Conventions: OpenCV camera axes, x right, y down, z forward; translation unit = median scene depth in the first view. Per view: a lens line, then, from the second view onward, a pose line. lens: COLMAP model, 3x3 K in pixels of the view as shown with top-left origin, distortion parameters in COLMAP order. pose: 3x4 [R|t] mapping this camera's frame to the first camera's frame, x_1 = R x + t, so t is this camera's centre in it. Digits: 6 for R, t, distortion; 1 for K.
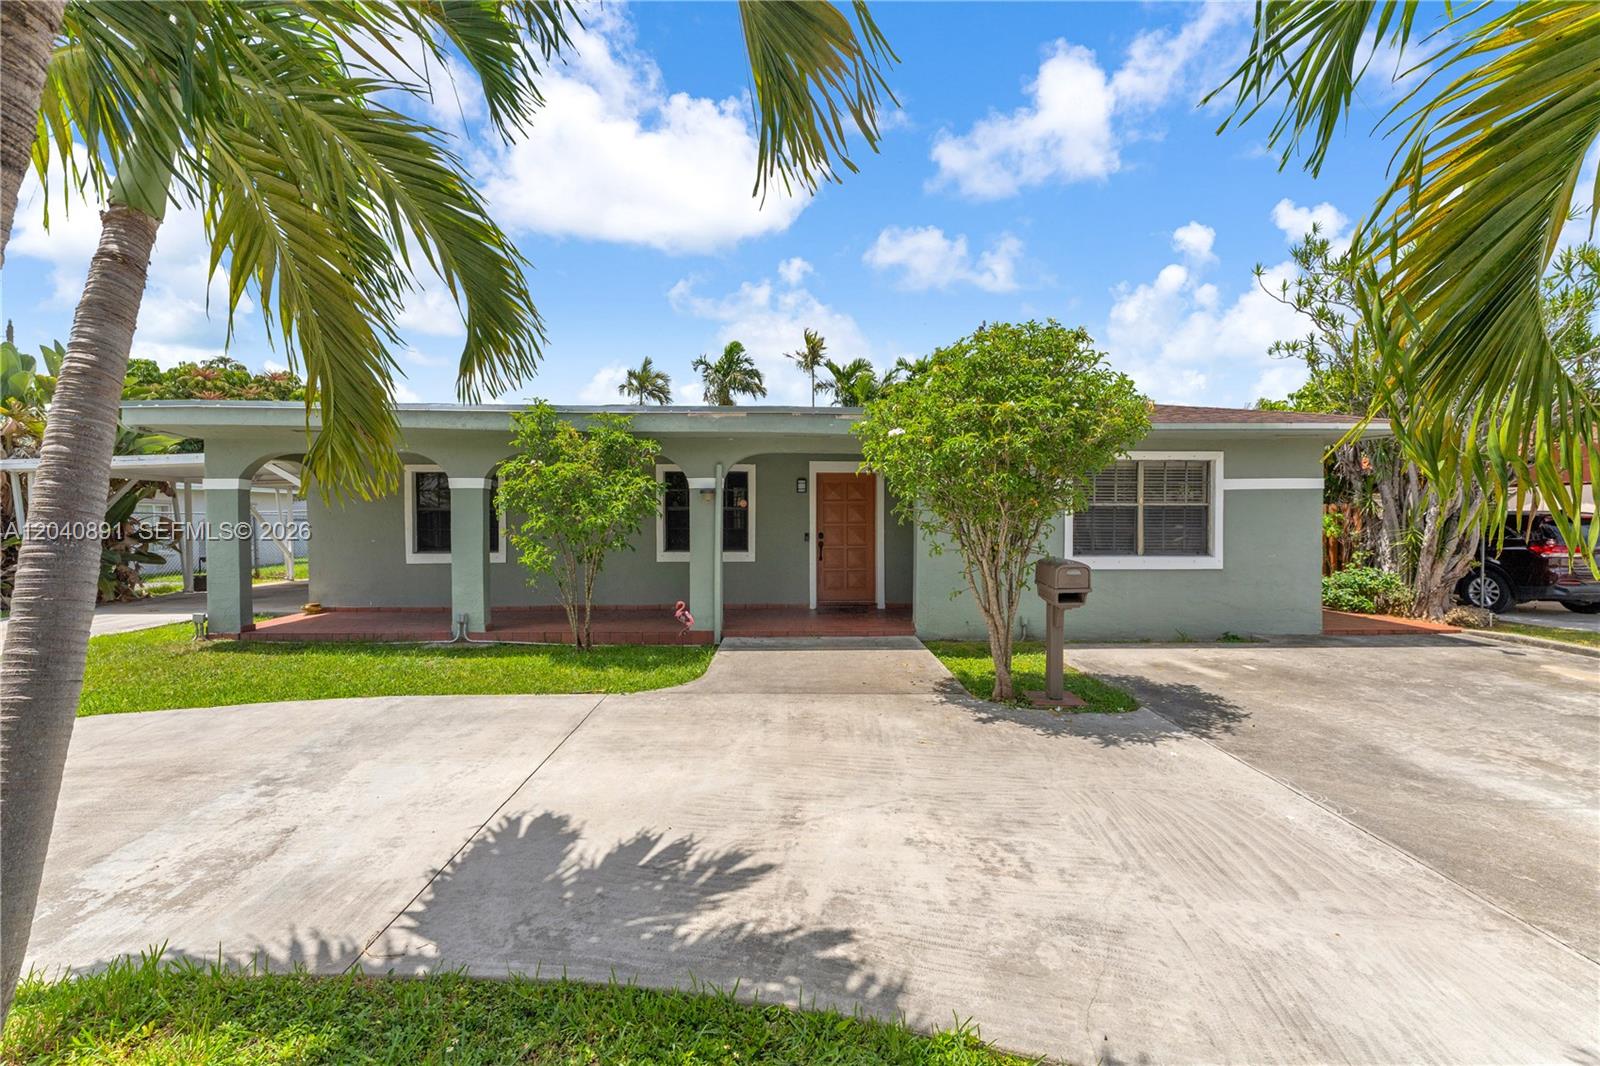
lens RADIAL K [[657.7, 0, 798.2], [0, 657.7, 538.0], [0, 0, 1]] dist [-0.001894, -0.000325]
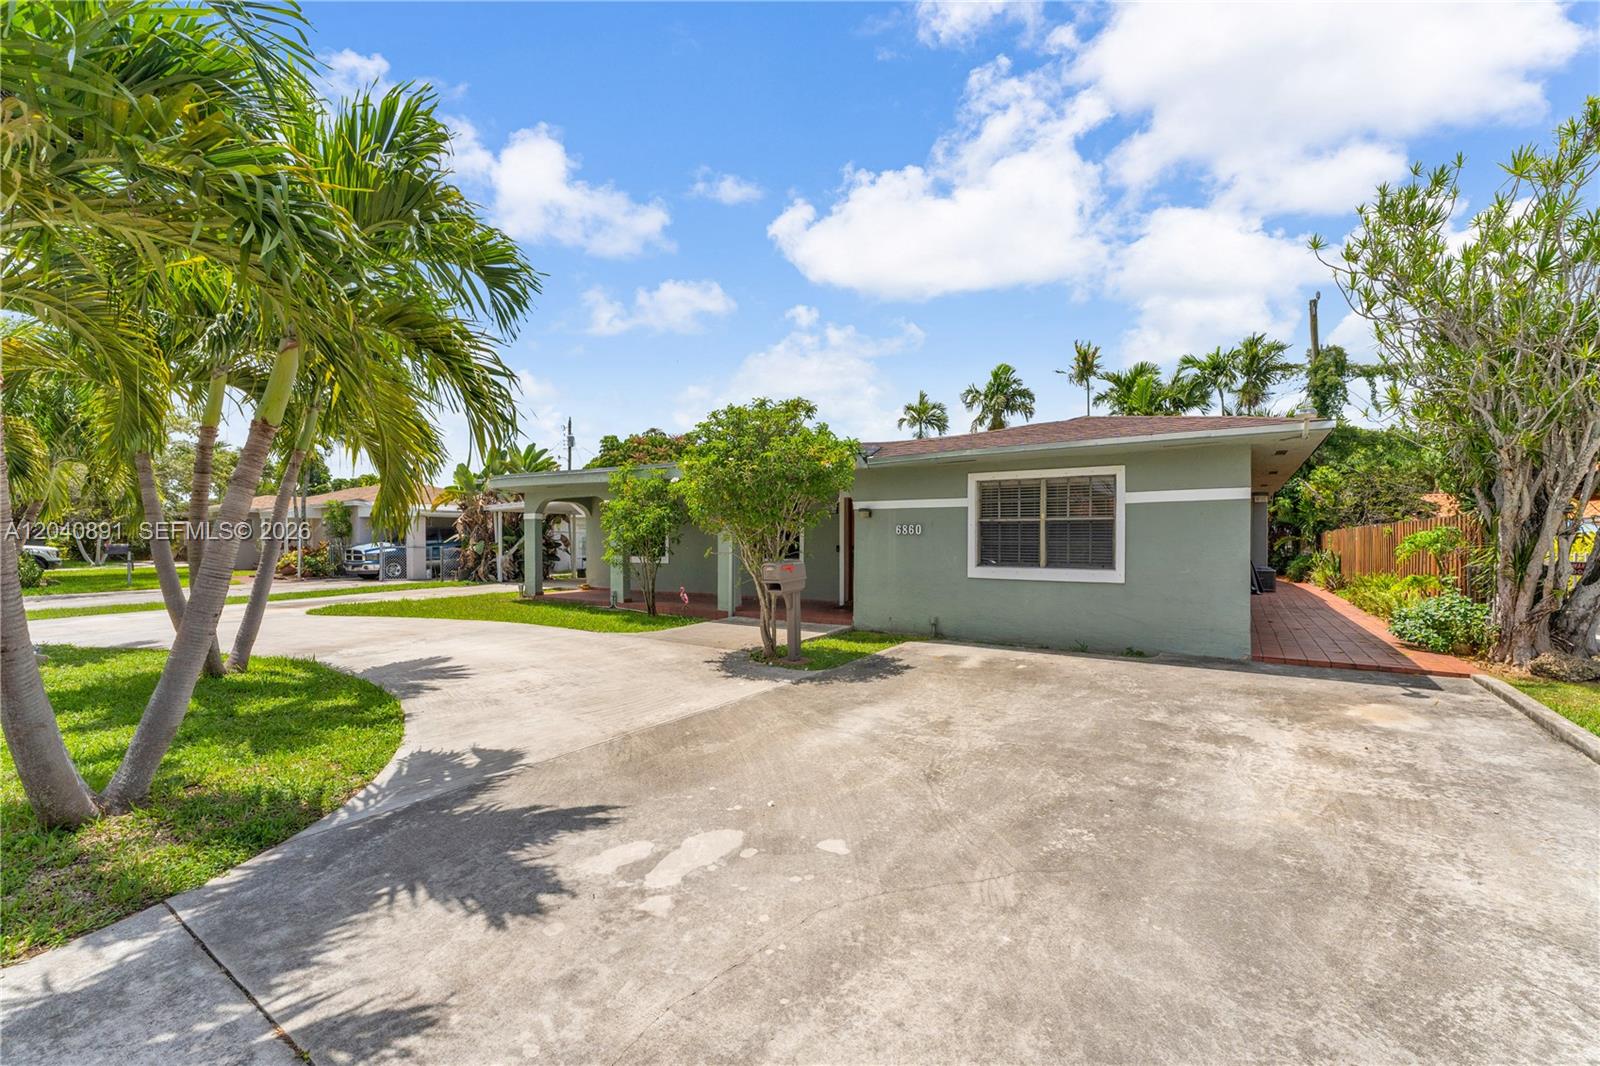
lens RADIAL K [[657.7, 0, 798.2], [0, 657.7, 538.0], [0, 0, 1]] dist [-0.001894, -0.000325]
pose [[0.819474, 0.001207, -0.573115, 0.807115], [-0.017644, 0.999577, -0.023123, 0.010740], [0.572845, 0.029060, 0.819149, -0.099230]]
